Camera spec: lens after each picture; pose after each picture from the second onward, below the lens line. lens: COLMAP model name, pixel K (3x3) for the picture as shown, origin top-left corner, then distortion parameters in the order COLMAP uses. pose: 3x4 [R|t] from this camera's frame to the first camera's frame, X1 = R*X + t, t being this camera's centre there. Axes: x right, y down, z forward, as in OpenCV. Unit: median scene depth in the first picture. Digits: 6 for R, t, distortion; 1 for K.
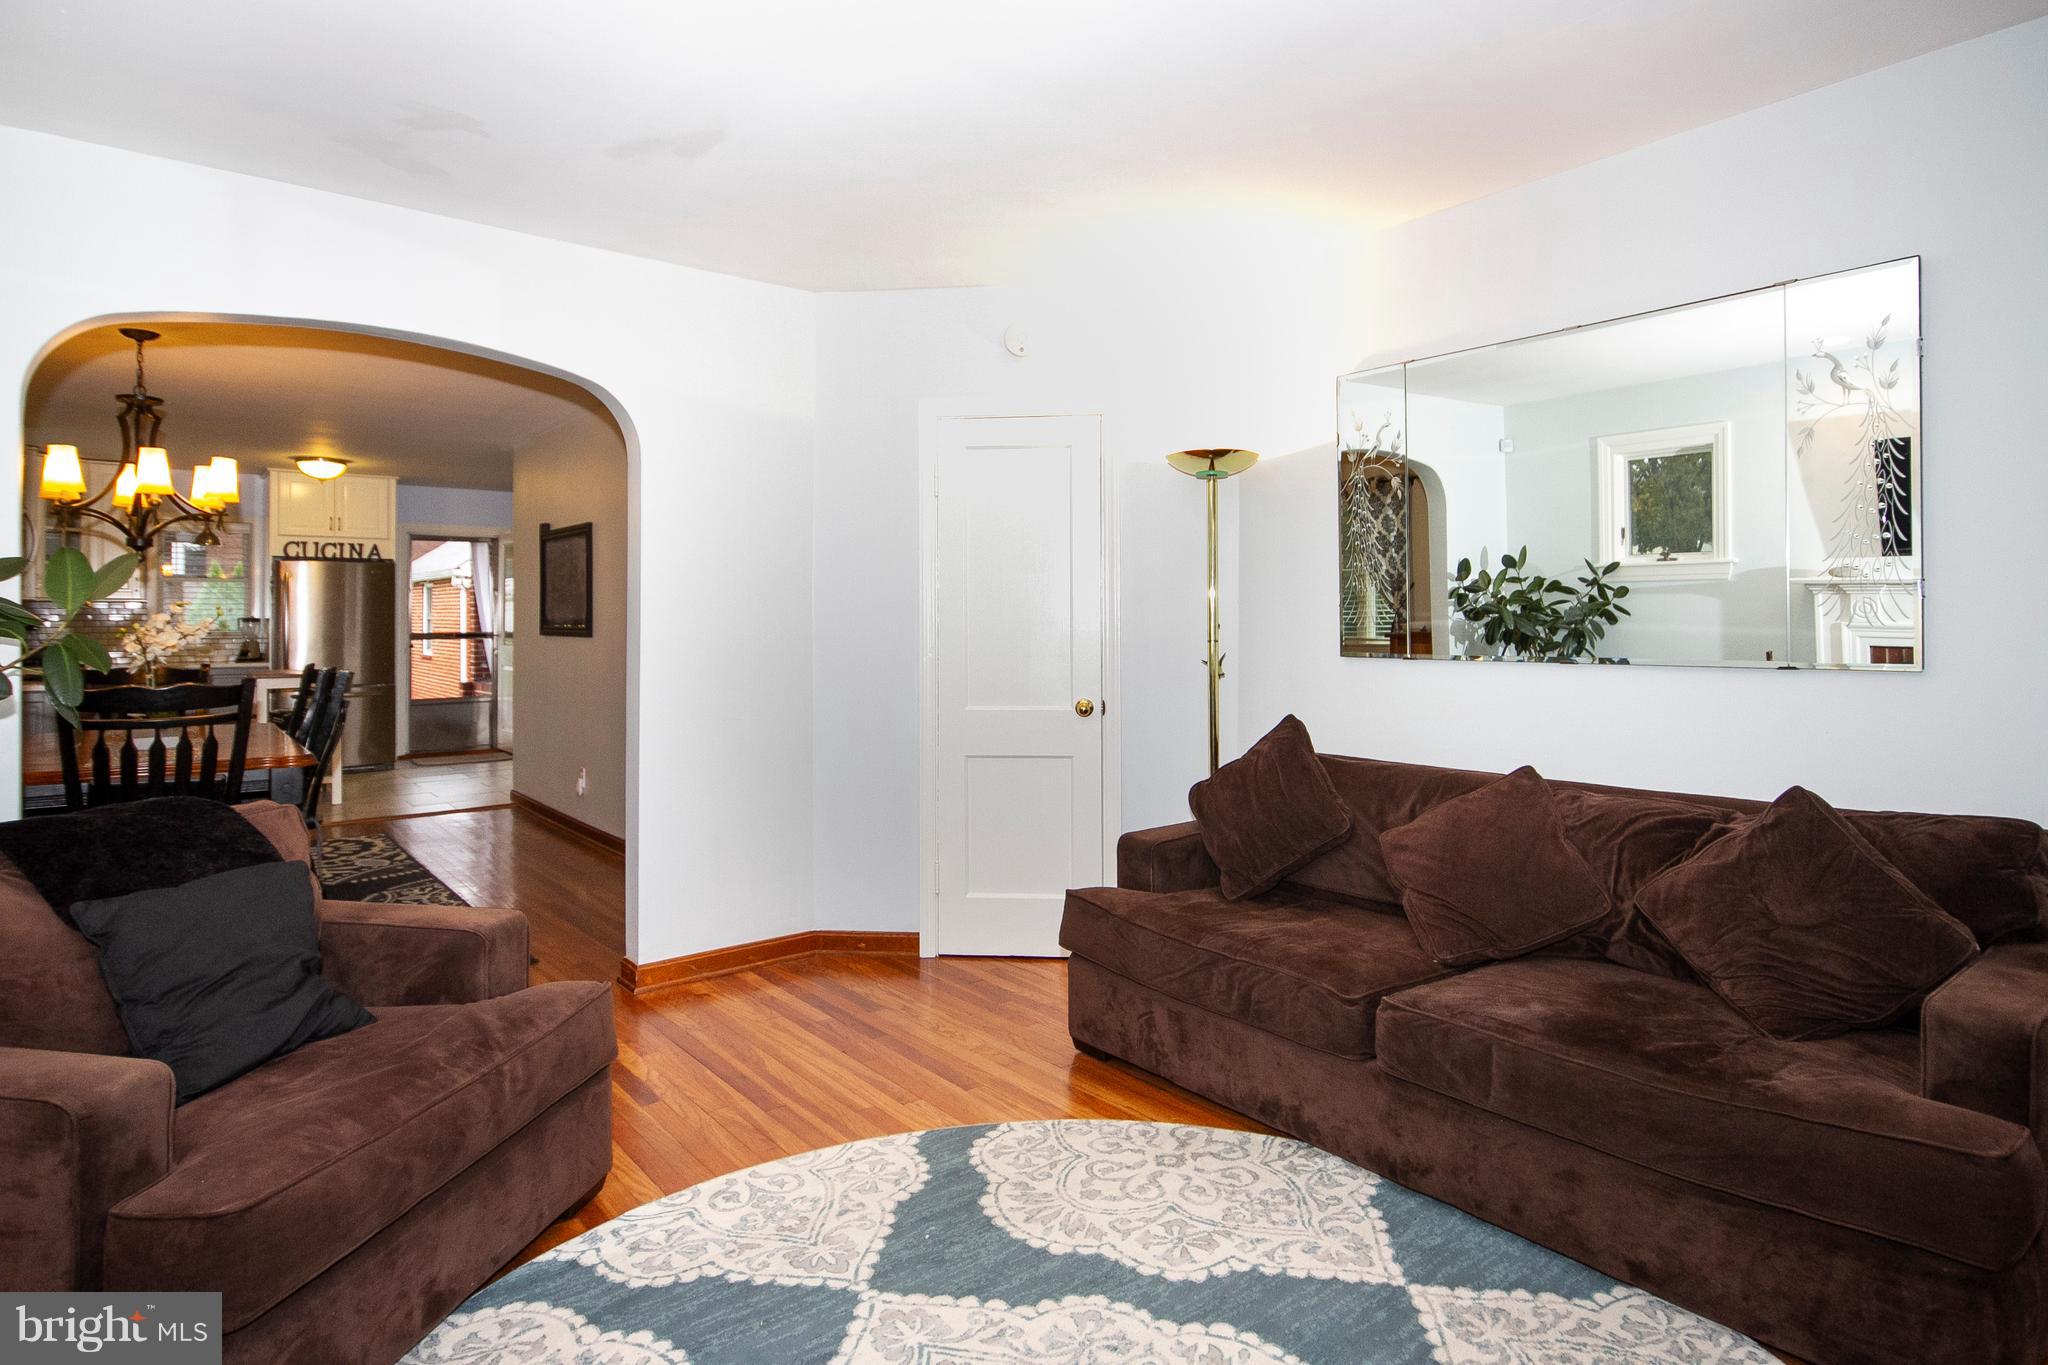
lens RADIAL K [[1092.7, 0, 1059.4], [0, 1092.7, 614.3], [0, 0, 1]] dist [-0.002817, -0.000445]
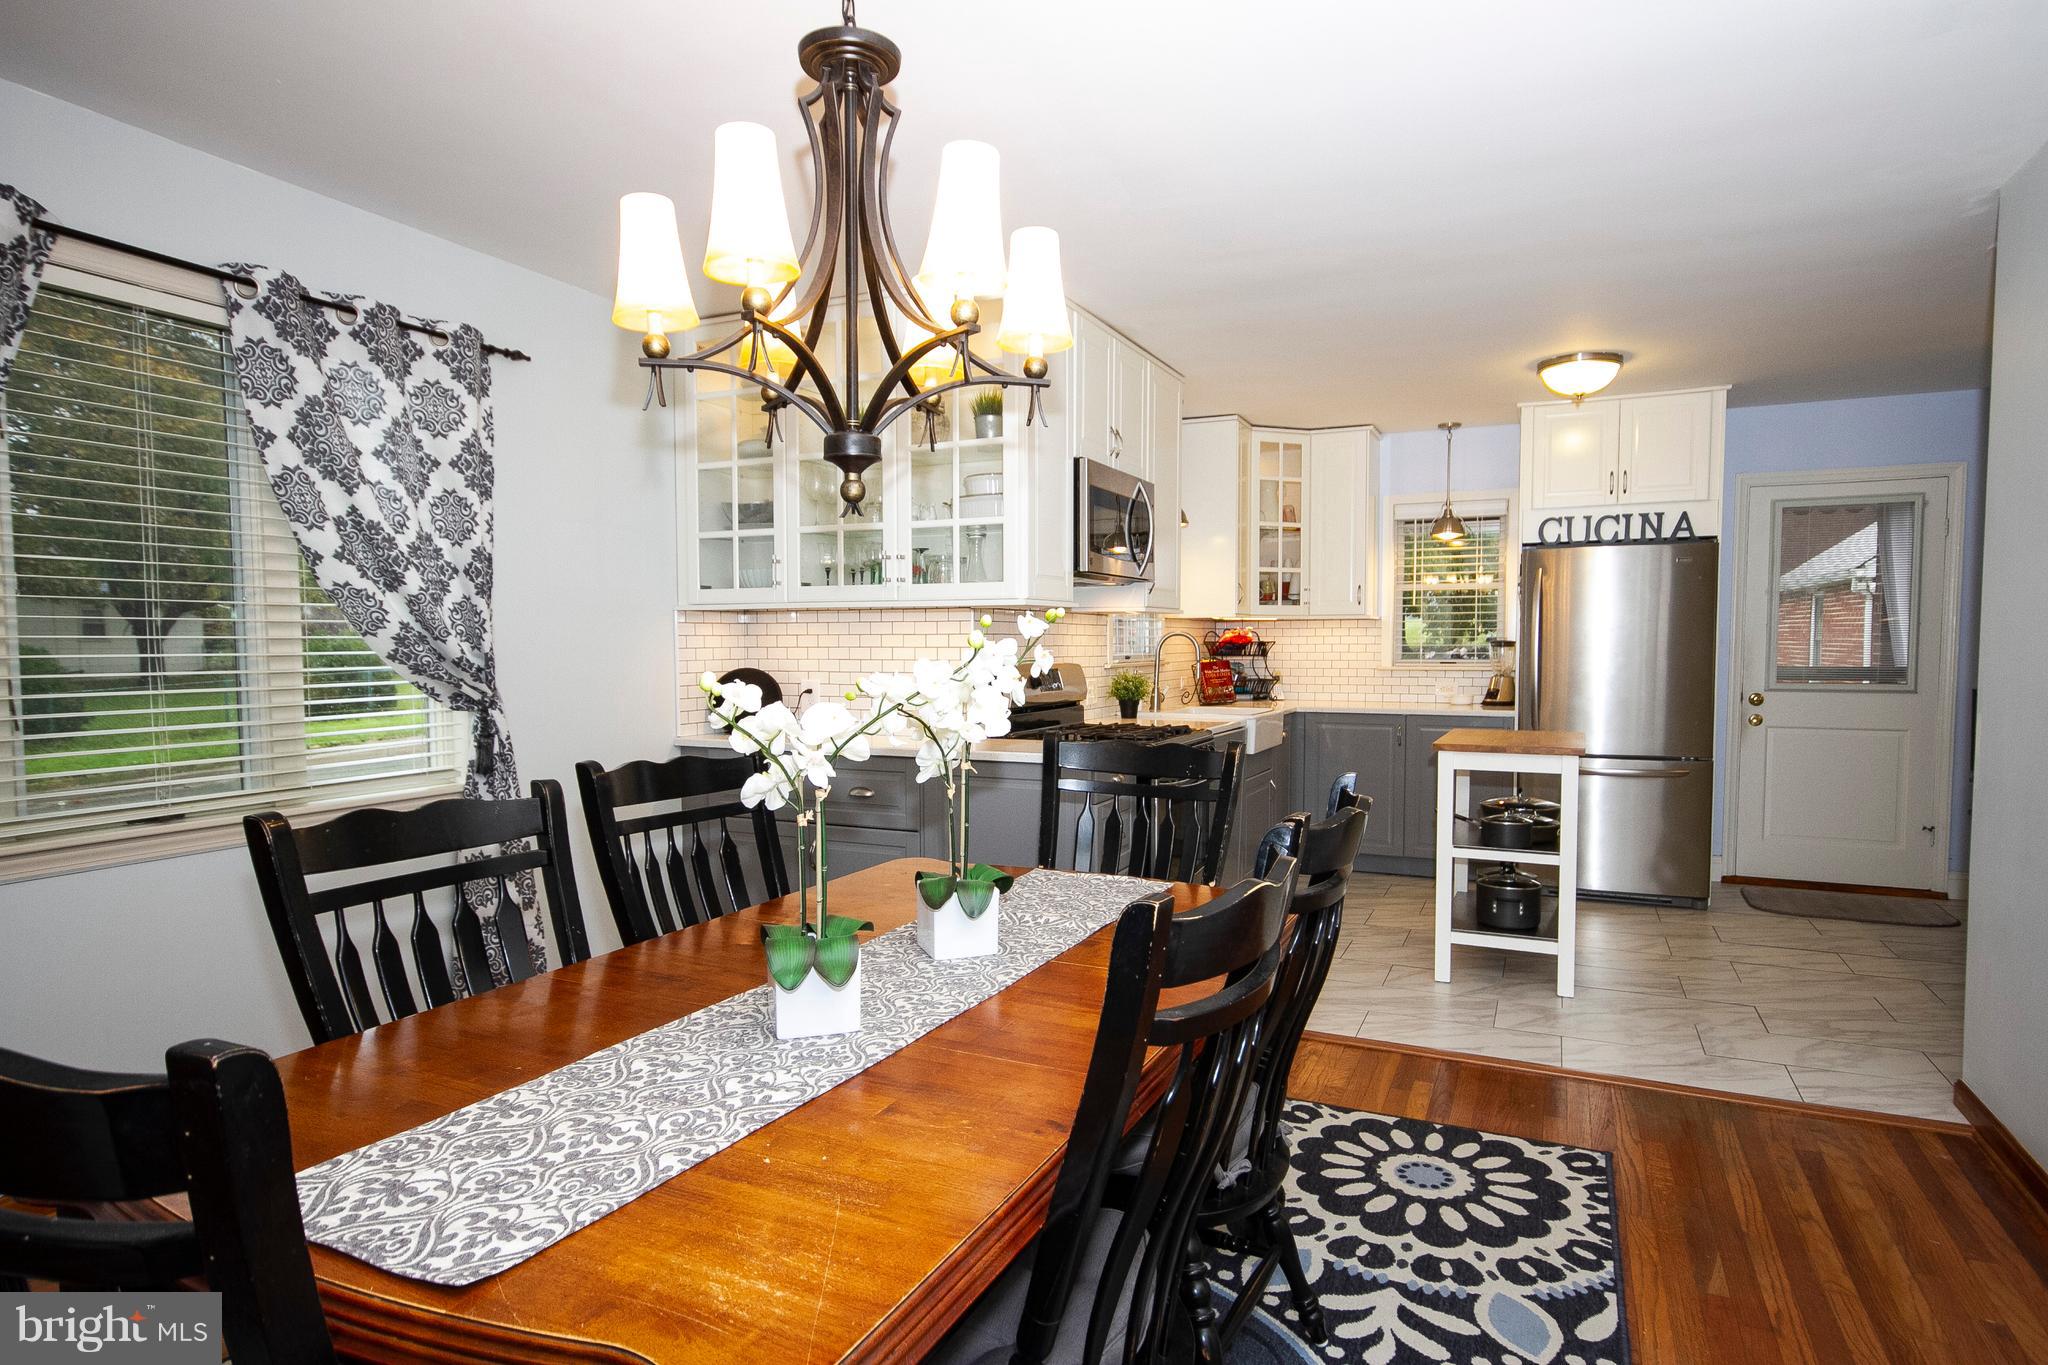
lens RADIAL K [[1117.2, 0, 1031.6], [0, 1117.2, 703.1], [0, 0, 1]] dist [-0.003307, -0.000152]
pose [[0.410366, 0.052992, -0.910380, -0.235843], [0.005222, 0.998157, 0.060456, -0.001514], [0.911906, -0.029563, 0.409333, 0.456193]]
